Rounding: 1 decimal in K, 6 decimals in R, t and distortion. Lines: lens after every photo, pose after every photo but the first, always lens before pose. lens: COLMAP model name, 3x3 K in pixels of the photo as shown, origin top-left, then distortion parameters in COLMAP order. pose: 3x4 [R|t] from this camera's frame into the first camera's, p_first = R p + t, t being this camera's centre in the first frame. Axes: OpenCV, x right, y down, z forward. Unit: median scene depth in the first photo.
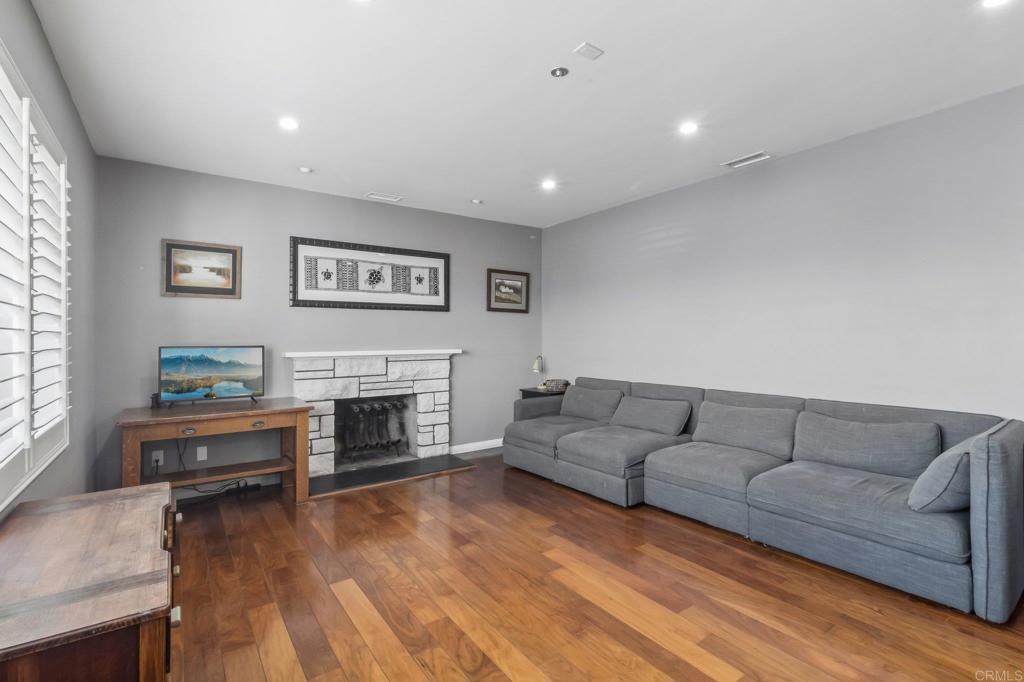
lens RADIAL K [[472.0, 0, 471.7], [0, 472.0, 332.8], [0, 0, 1]] dist [-0.001311, -0.000156]
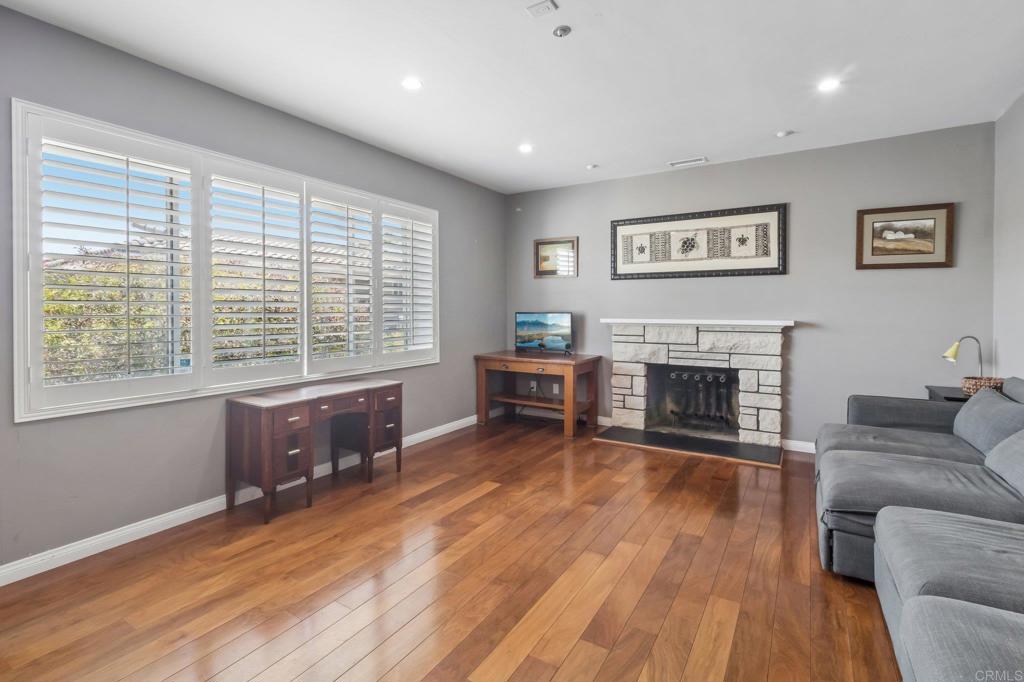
lens RADIAL K [[461.2, 0, 514.7], [0, 461.2, 309.5], [0, 0, 1]] dist [-0.001693, -0.000174]
pose [[0.425486, 0.005845, -0.904946, 0.520472], [0.009064, 0.999901, 0.010720, 0.003485], [0.904920, -0.012764, 0.425391, 0.261262]]
